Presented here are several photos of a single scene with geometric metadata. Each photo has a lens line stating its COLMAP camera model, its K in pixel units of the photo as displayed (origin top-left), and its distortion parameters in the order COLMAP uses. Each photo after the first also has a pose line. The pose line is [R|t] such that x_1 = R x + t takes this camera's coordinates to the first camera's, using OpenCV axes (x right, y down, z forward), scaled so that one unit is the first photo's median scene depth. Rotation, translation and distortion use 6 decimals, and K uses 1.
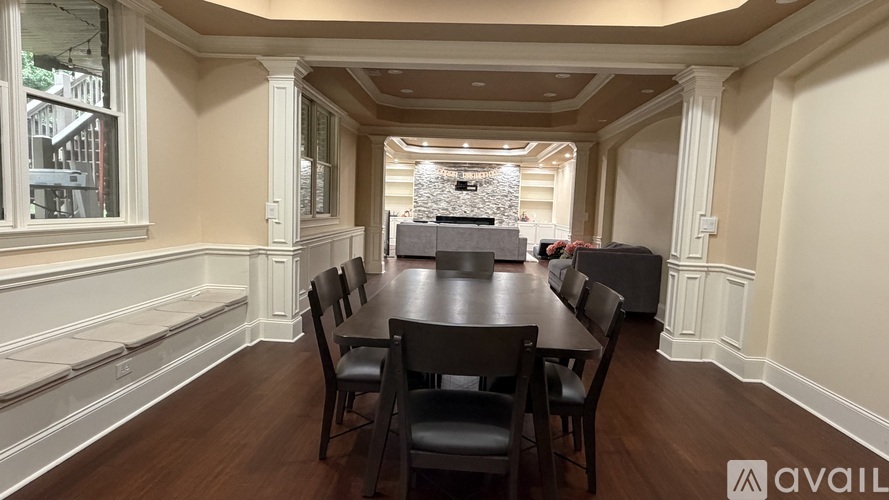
lens RADIAL K [[486.3, 0, 443.4], [0, 486.3, 248.7], [0, 0, 1]] dist [0.000927, 0.000053]
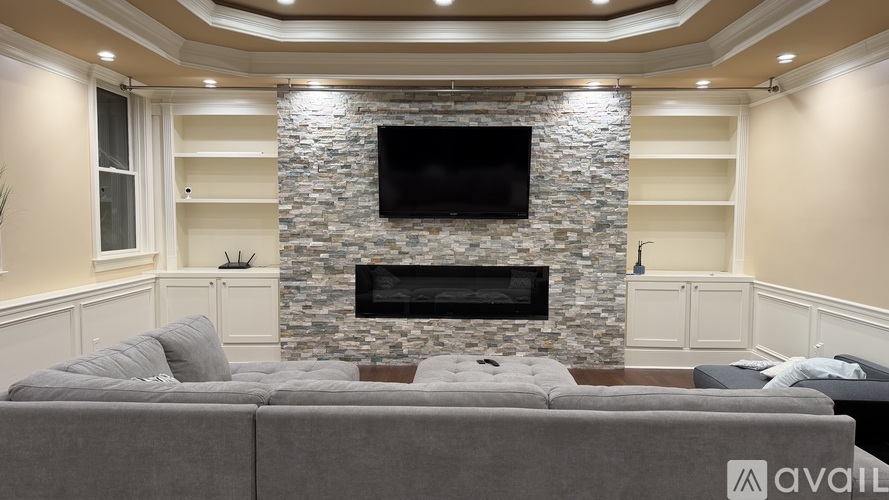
lens RADIAL K [[606.5, 0, 444.4], [0, 606.5, 251.6], [0, 0, 1]] dist [0.000515, 0.000047]
pose [[0.998534, -0.033835, 0.042255, 0.024889], [0.035382, 0.998710, -0.036428, -0.060807], [-0.040968, 0.037870, 0.998443, 0.626604]]
